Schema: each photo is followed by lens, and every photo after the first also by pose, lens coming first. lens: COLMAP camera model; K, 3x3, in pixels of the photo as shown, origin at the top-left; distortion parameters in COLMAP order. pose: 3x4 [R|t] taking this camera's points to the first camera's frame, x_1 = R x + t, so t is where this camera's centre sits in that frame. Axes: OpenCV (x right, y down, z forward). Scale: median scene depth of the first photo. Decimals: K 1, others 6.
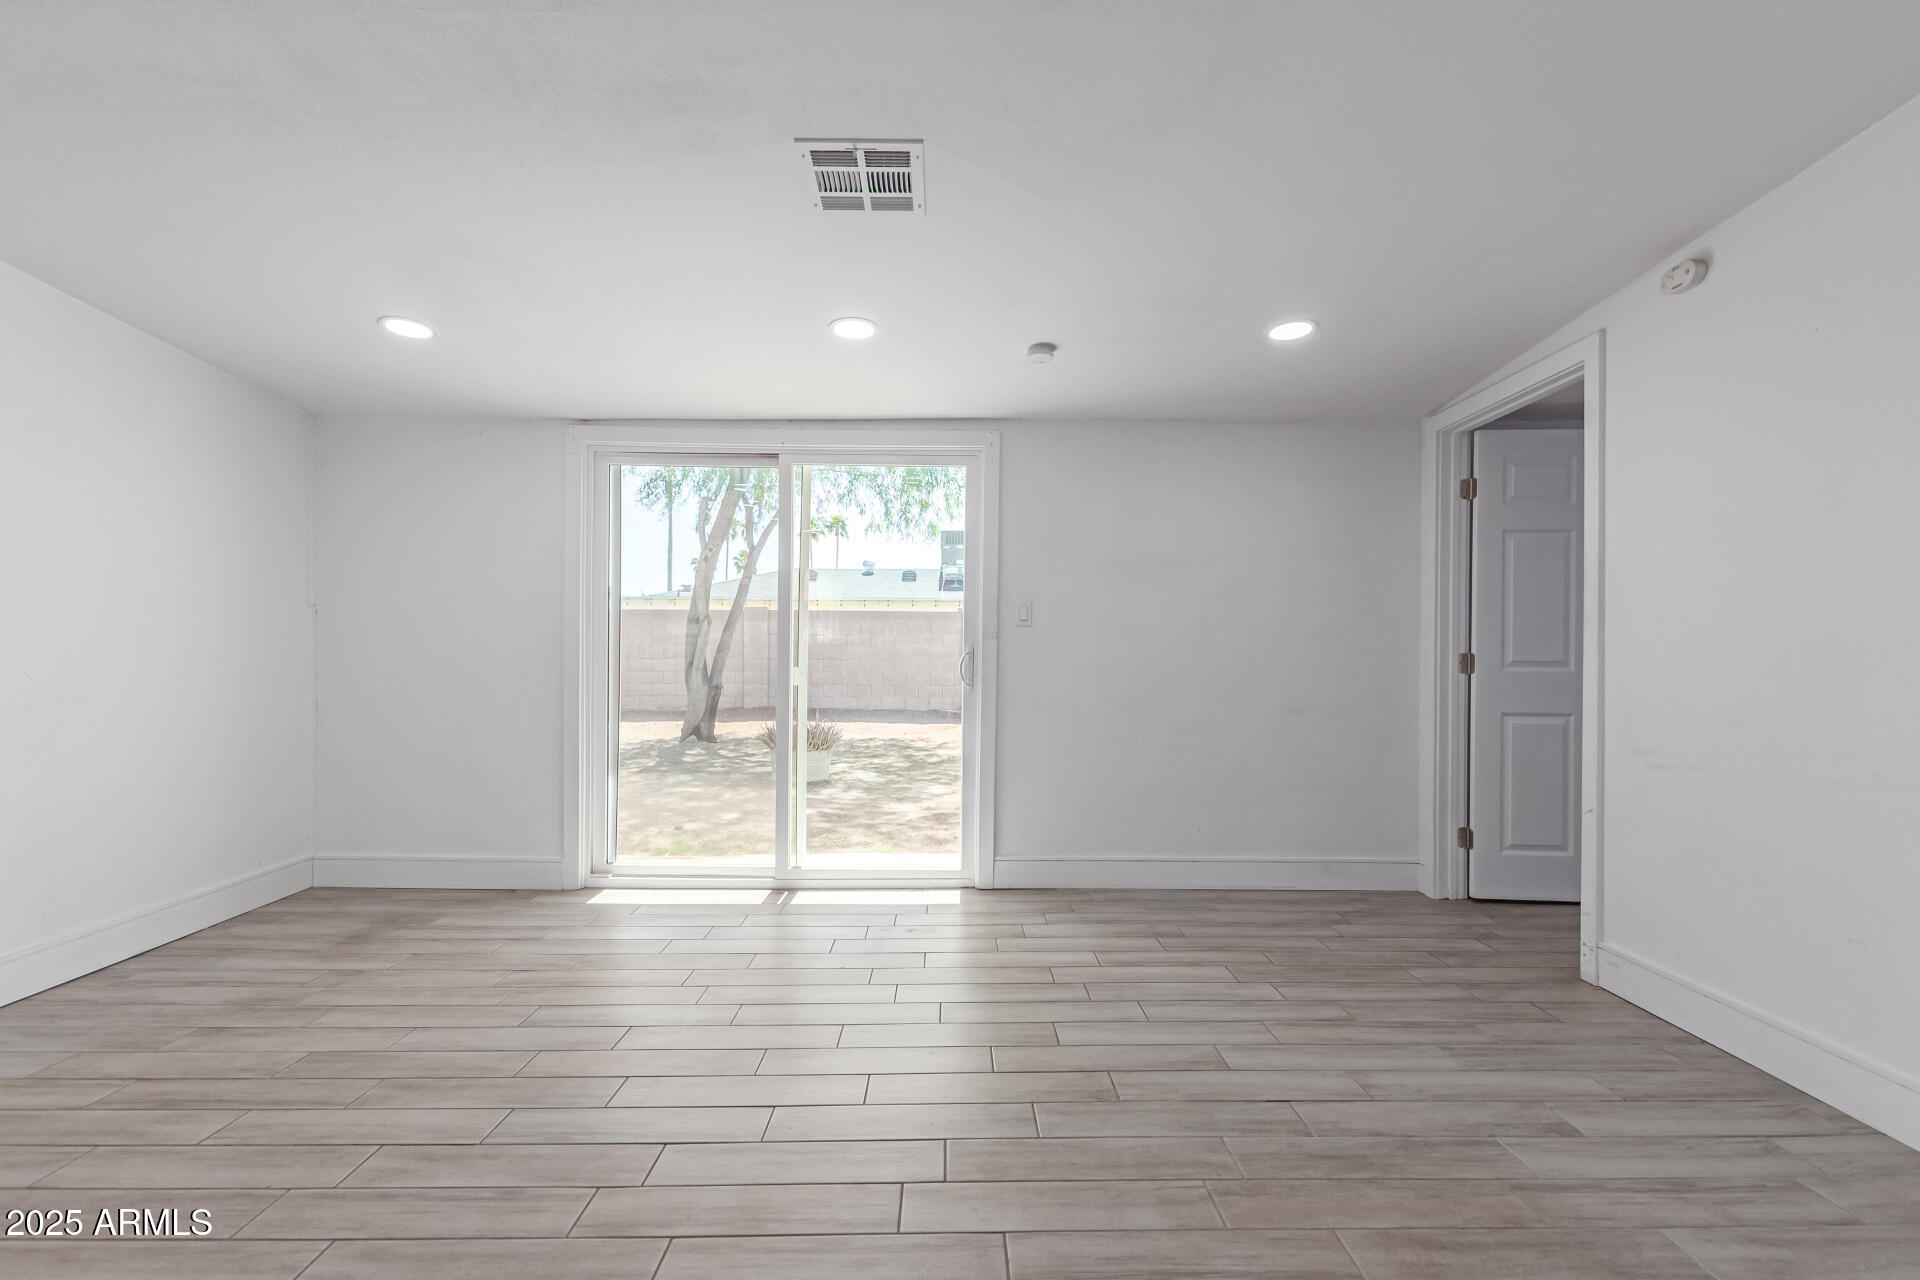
lens RADIAL K [[879.8, 0, 953.8], [0, 879.8, 642.5], [0, 0, 1]] dist [0.008946, -0.000776]
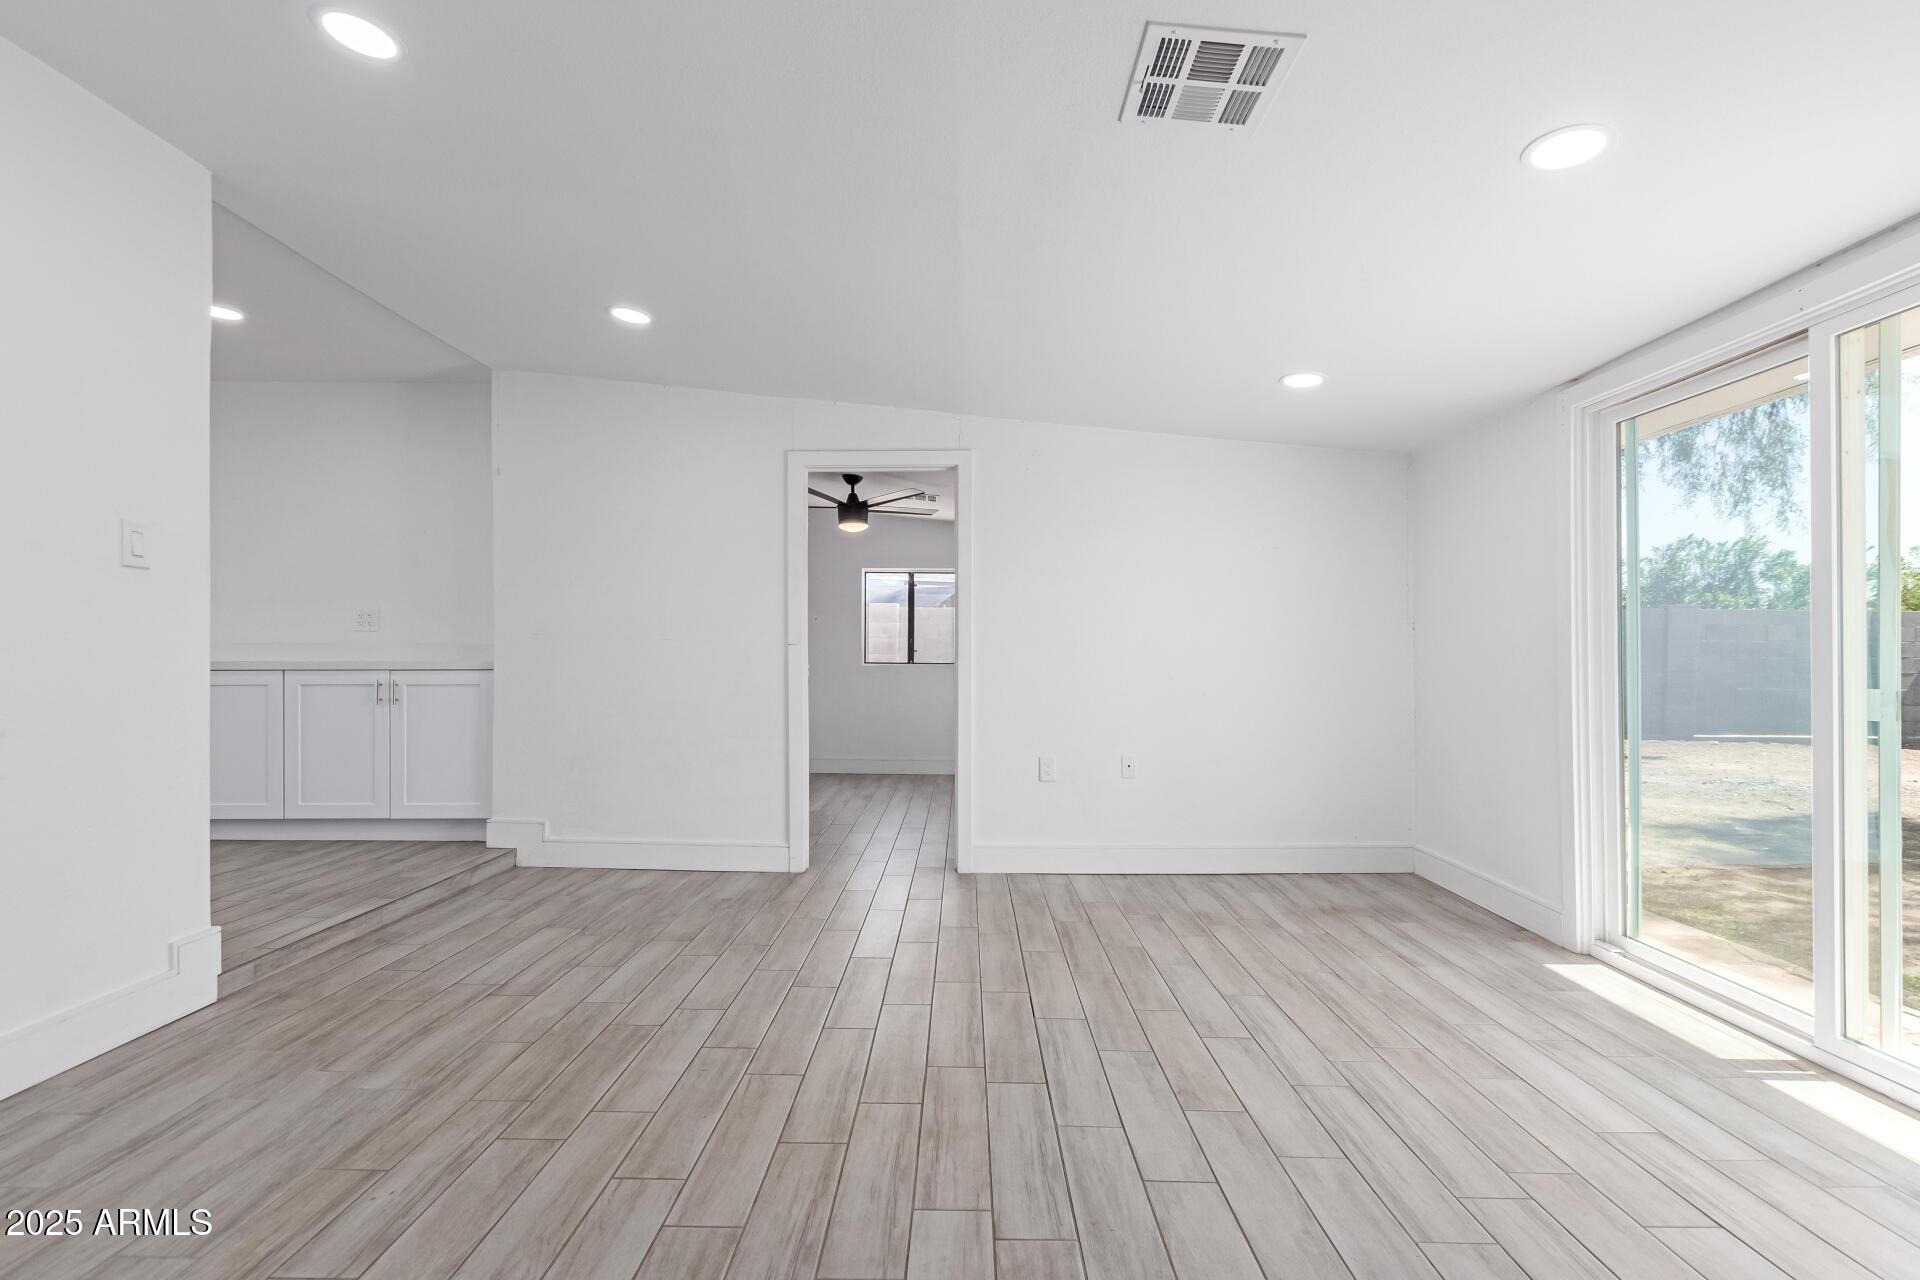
lens RADIAL K [[879.8, 0, 957.0], [0, 879.8, 654.7], [0, 0, 1]] dist [0.008946, -0.000776]
pose [[-0.009773, -0.012266, -0.999877, 0.590680], [0.005877, 0.999907, -0.012324, 0.015014], [0.999935, -0.005997, -0.009700, 0.635662]]
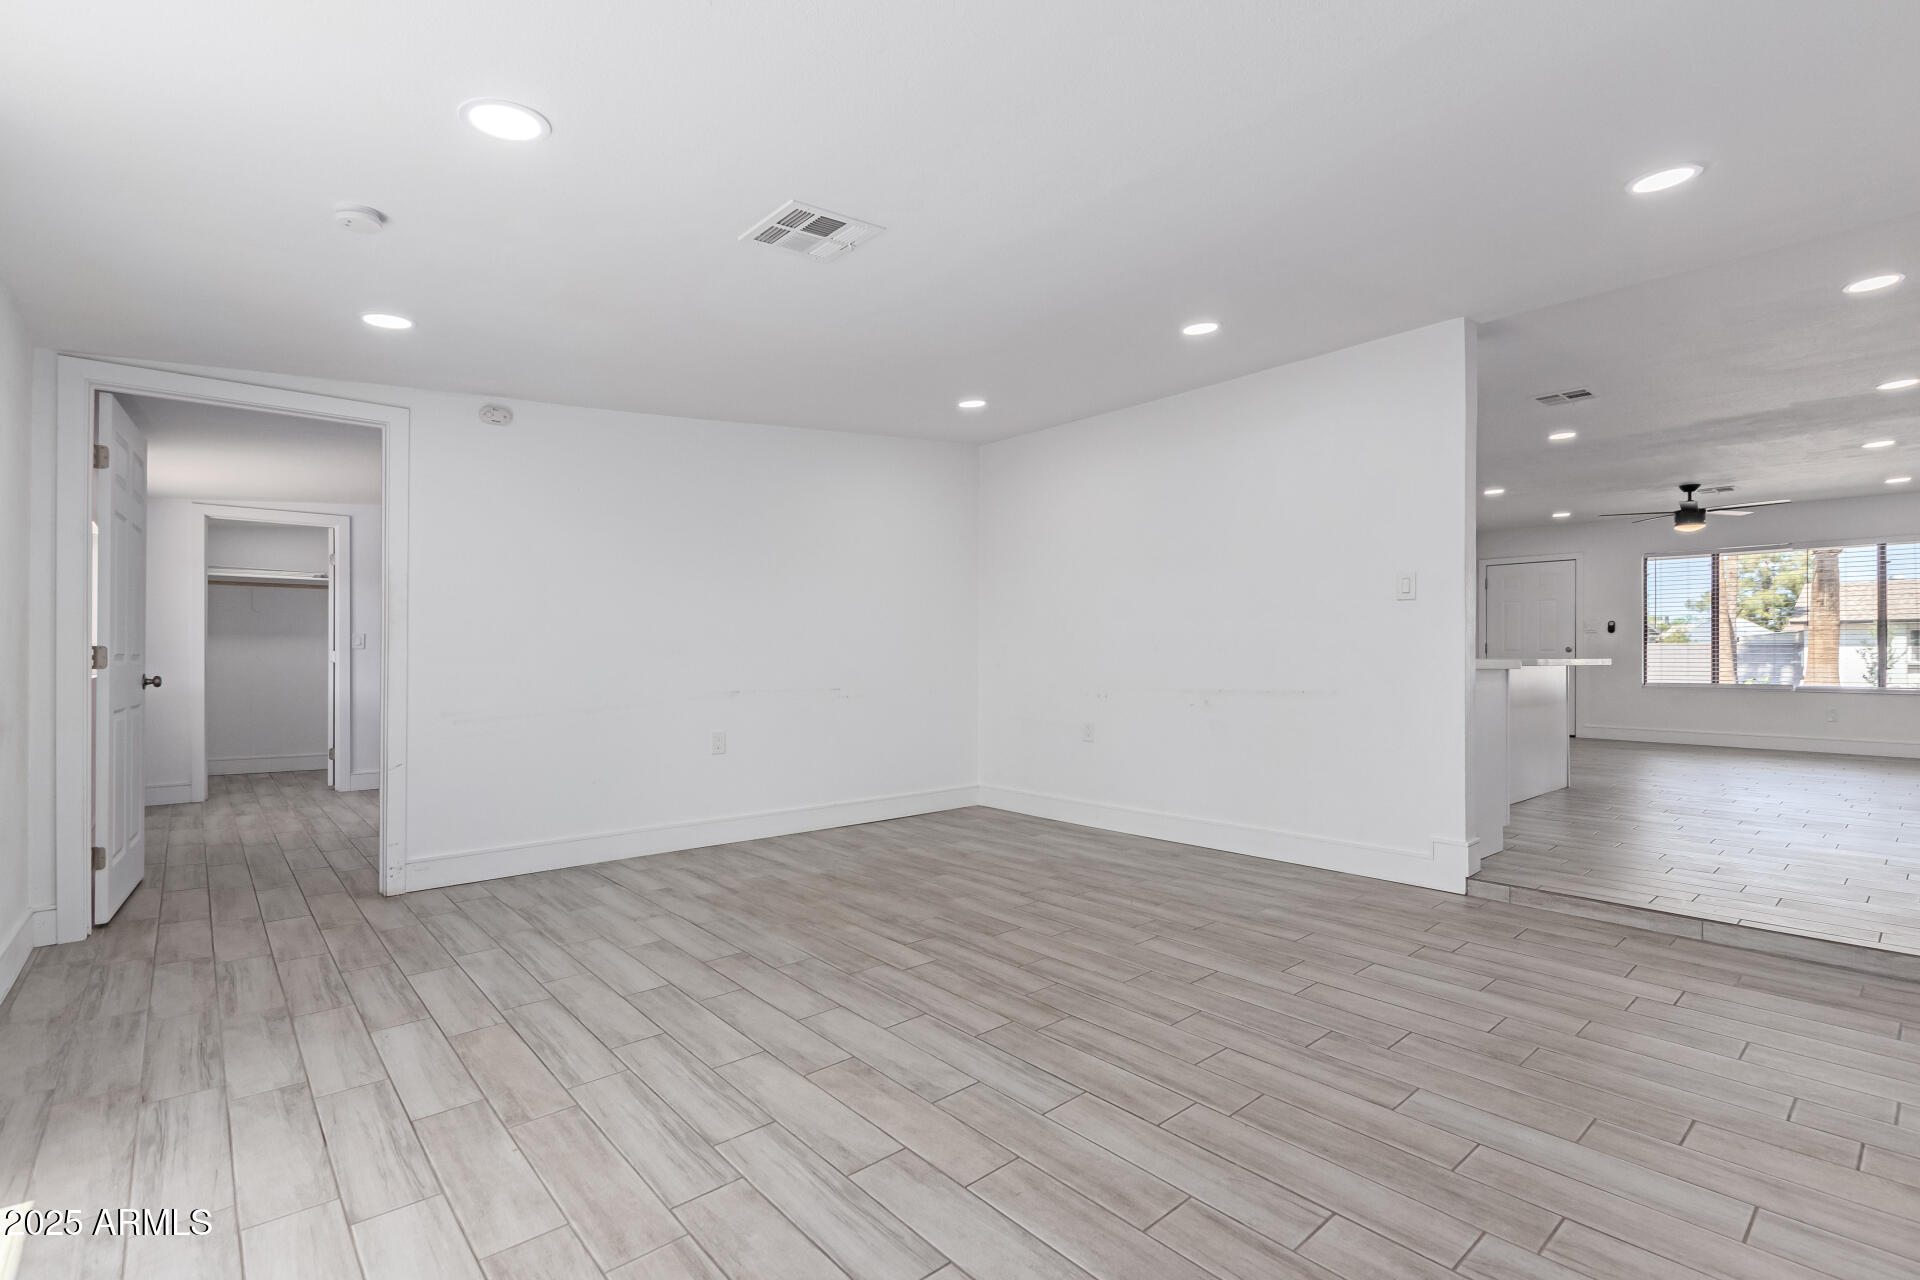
lens RADIAL K [[879.8, 0, 975.5], [0, 879.8, 669.4], [0, 0, 1]] dist [0.008946, -0.000776]
pose [[-0.668377, -0.014174, 0.743687, -0.889513], [-0.011867, 0.999894, 0.008392, 0.024010], [-0.743728, -0.003217, -0.668475, 1.304295]]
